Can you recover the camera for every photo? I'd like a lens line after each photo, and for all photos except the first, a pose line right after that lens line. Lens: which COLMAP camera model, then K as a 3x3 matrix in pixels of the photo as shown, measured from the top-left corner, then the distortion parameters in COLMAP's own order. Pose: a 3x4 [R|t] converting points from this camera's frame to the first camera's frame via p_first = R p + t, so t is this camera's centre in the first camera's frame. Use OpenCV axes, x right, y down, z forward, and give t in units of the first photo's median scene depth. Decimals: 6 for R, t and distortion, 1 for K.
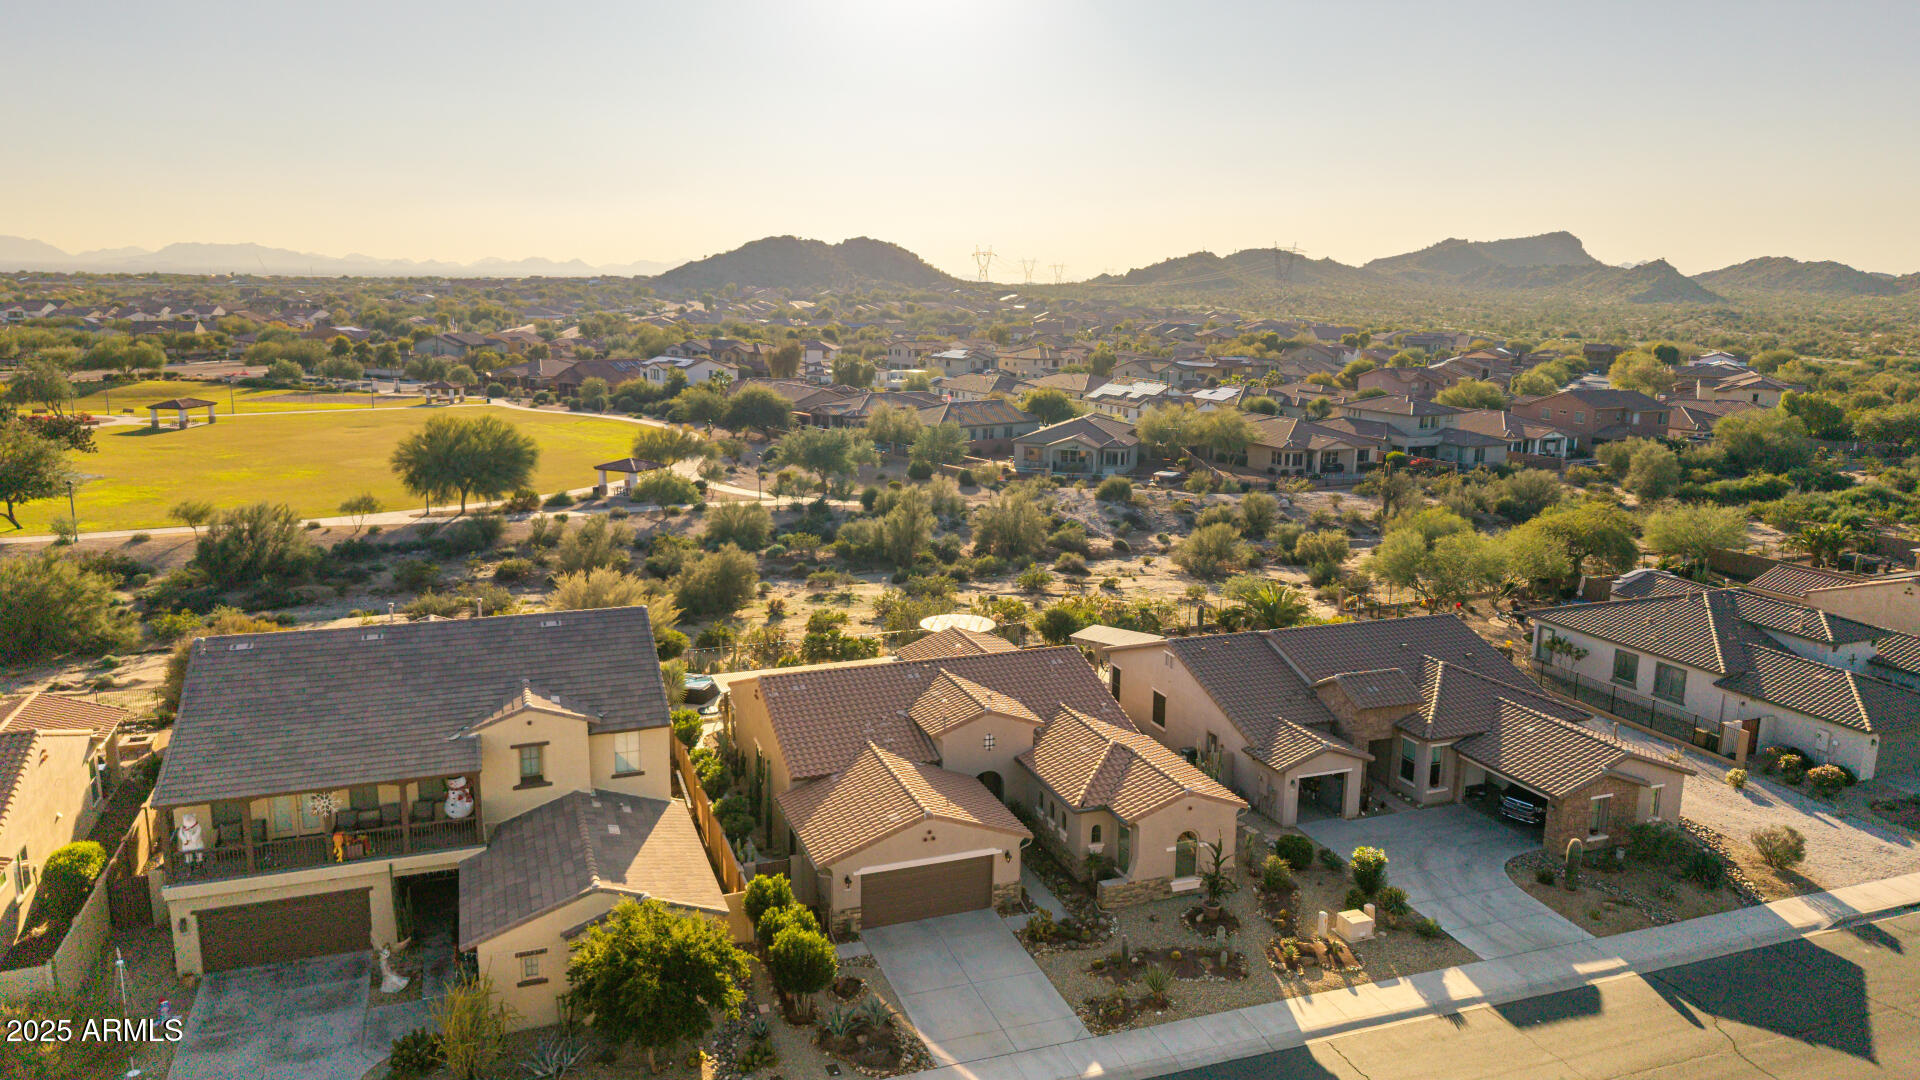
lens RADIAL K [[1296.3, 0, 962.5], [0, 1296.3, 532.9], [0, 0, 1]] dist [0.021199, -0.021357]
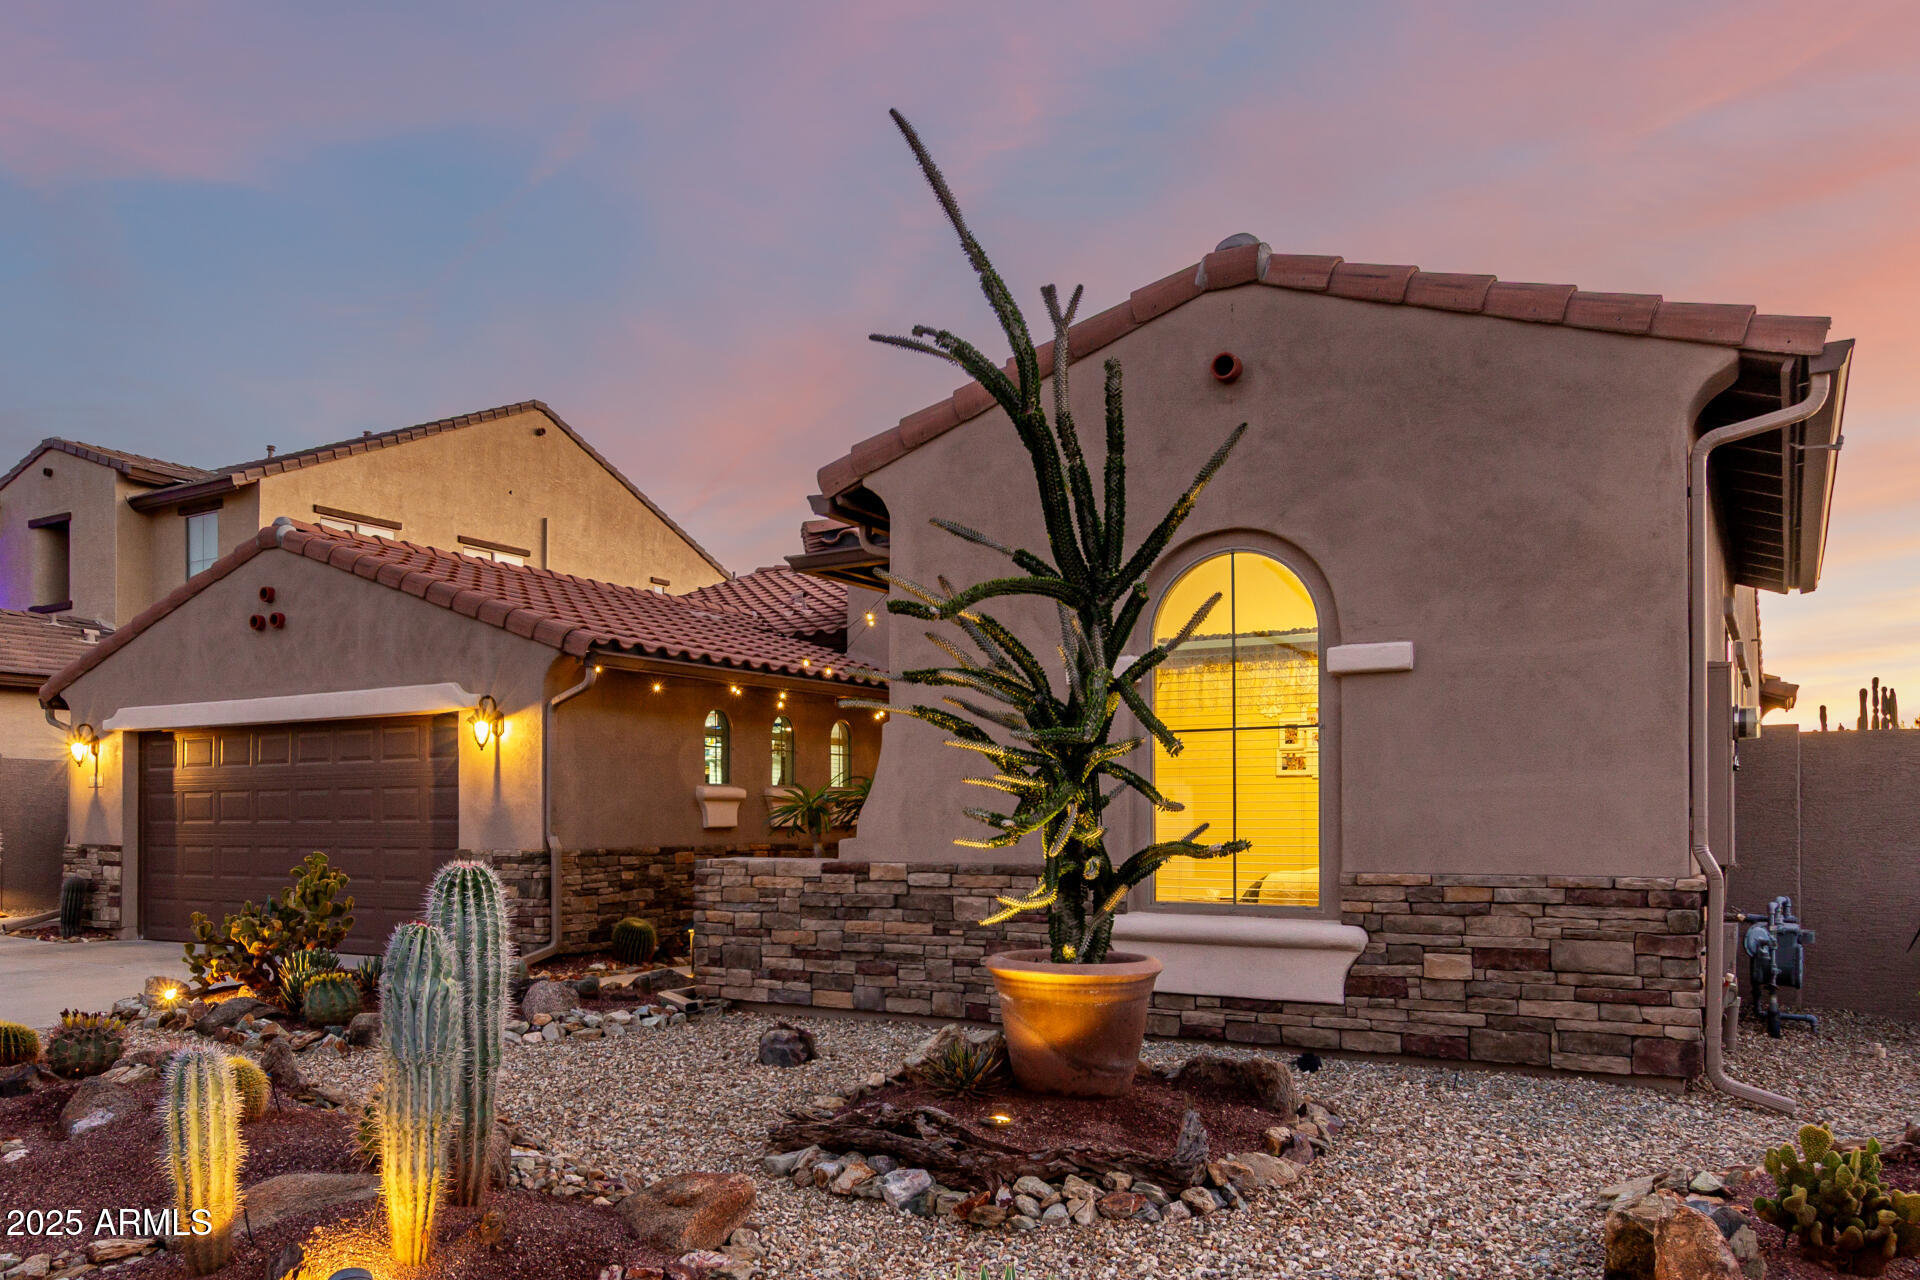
lens RADIAL K [[1448.0, 0, 854.6], [0, 1448.0, 813.7], [0, 0, 1]] dist [-0.004455, 0.003879]
pose [[0.604014, -0.020297, -0.796715, 0.275467], [-0.142416, 0.980836, -0.132958, 0.286825], [0.784146, 0.193773, 0.589548, 0.891107]]
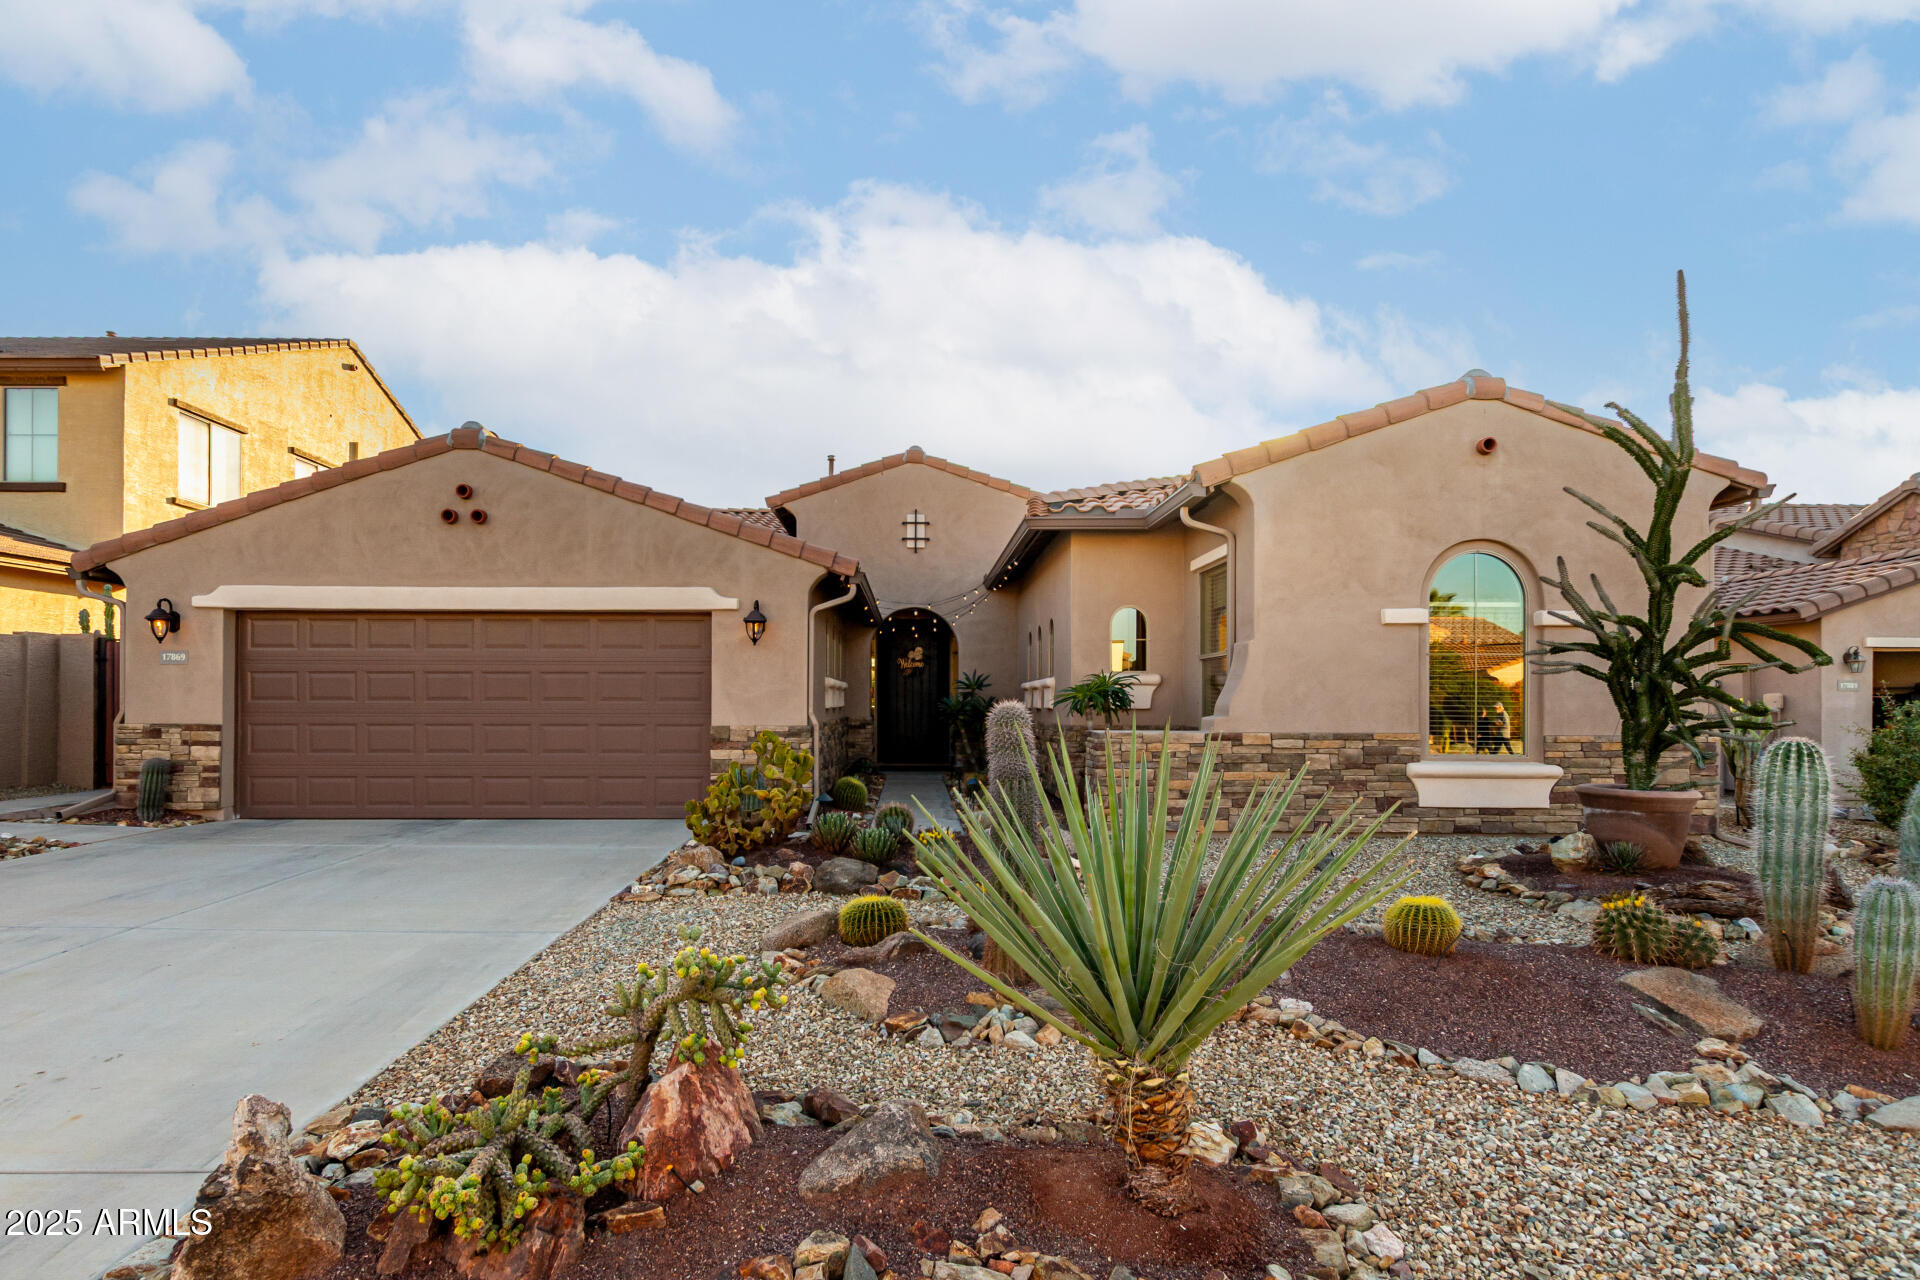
lens RADIAL K [[940.9, 0, 927.9], [0, 940.9, 697.8], [0, 0, 1]] dist [0.005714, -0.000604]
pose [[0.938868, -0.013035, -0.344030, 0.138543], [-0.055765, 0.980329, -0.189329, 0.298685], [0.339730, 0.196940, 0.919673, 0.816922]]
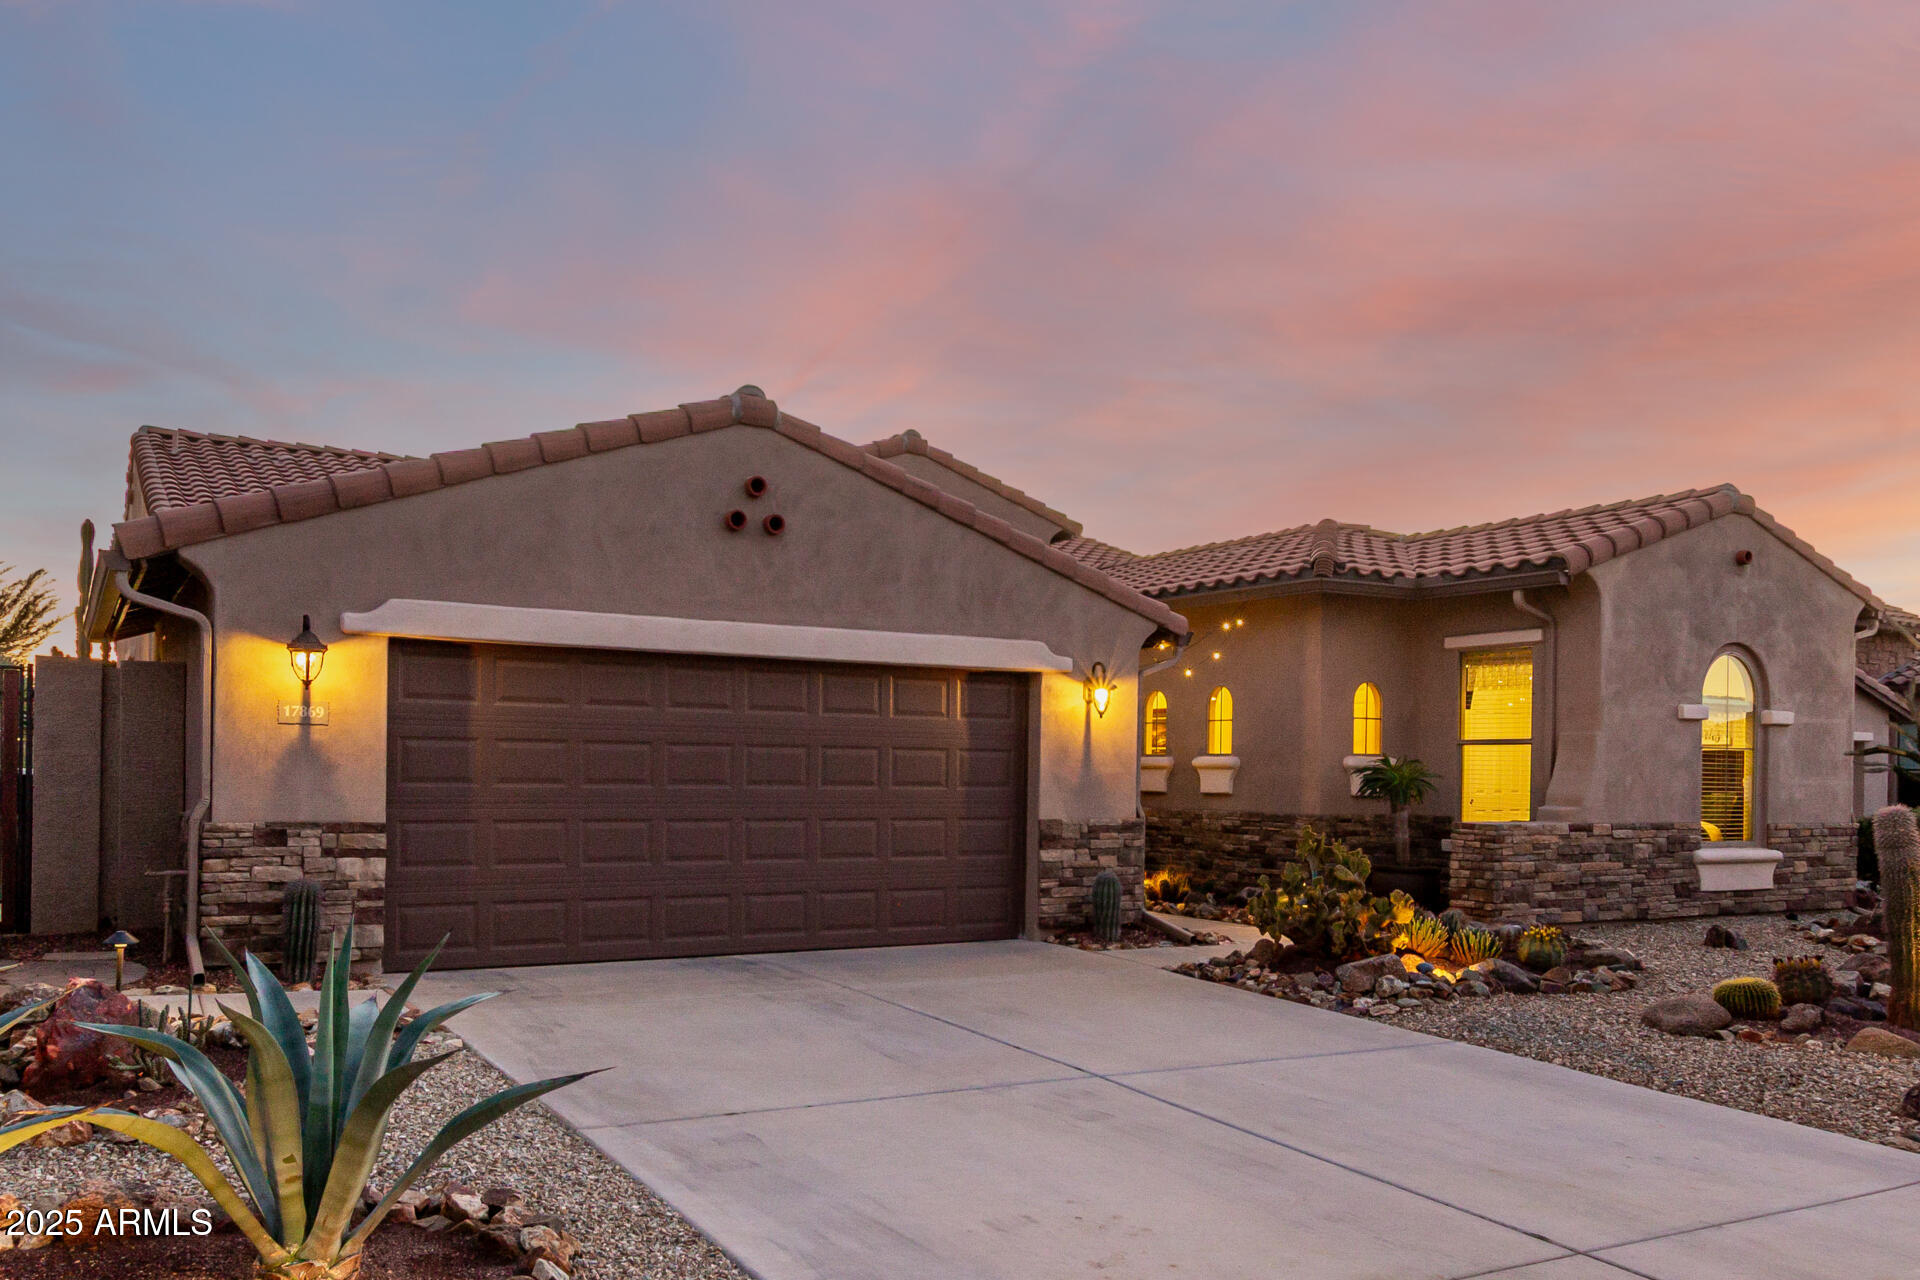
lens RADIAL K [[1490.9, 0, 955.0], [0, 1490.9, 795.3], [0, 0, 1]] dist [0.010230, 0.005682]
pose [[0.985366, -0.003780, 0.170411, -0.033449], [0.033617, 0.984427, -0.172547, 0.307851], [-0.167105, 0.175751, 0.970148, 0.745819]]
